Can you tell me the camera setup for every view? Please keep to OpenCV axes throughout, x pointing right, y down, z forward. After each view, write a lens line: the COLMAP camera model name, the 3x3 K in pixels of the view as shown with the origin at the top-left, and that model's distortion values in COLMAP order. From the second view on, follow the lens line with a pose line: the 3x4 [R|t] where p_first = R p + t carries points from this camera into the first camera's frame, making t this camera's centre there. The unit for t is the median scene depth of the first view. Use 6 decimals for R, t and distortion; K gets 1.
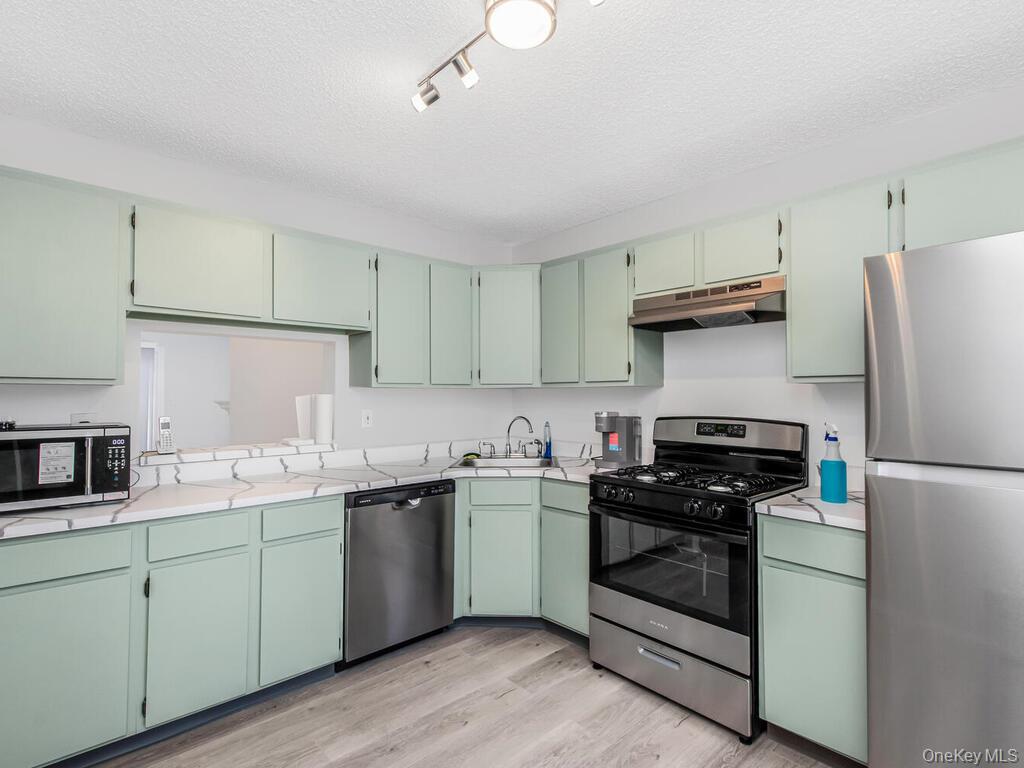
lens RADIAL K [[512.8, 0, 524.5], [0, 512.8, 384.8], [0, 0, 1]] dist [0.001581, 0.000097]
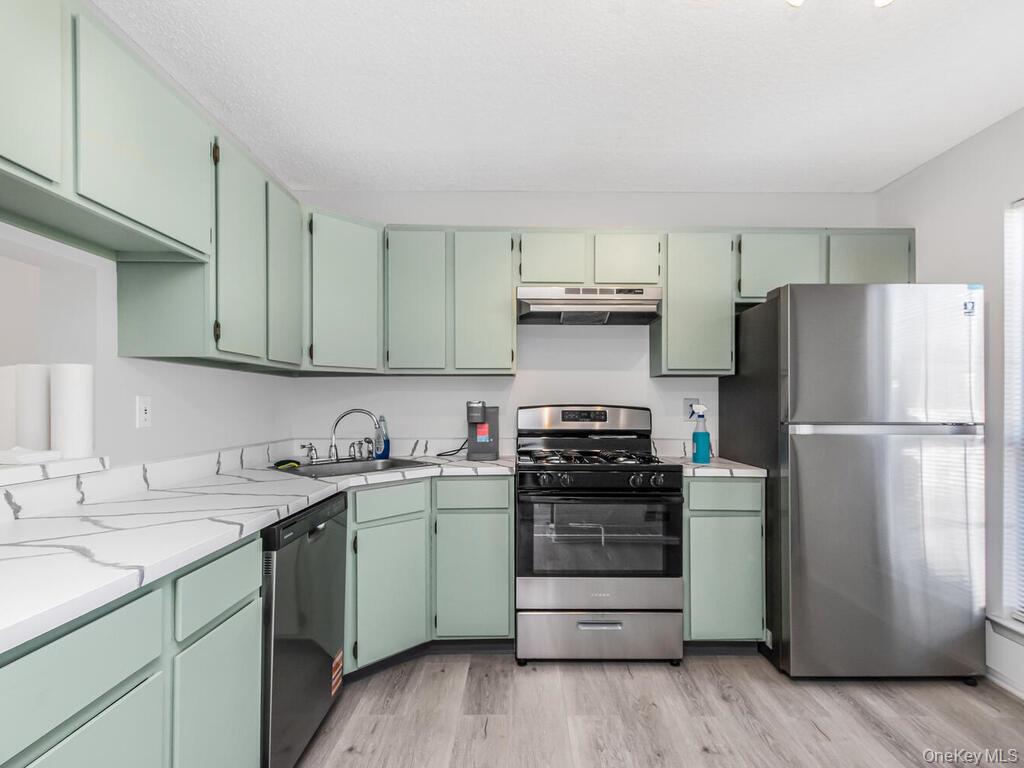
lens RADIAL K [[513.0, 0, 512.4], [0, 513.0, 401.9], [0, 0, 1]] dist [0.000690, 0.000170]
pose [[0.672852, 0.006915, 0.739745, -0.541104], [-0.016832, 0.999841, 0.005963, 0.051543], [-0.739586, -0.016464, 0.672861, 0.350301]]
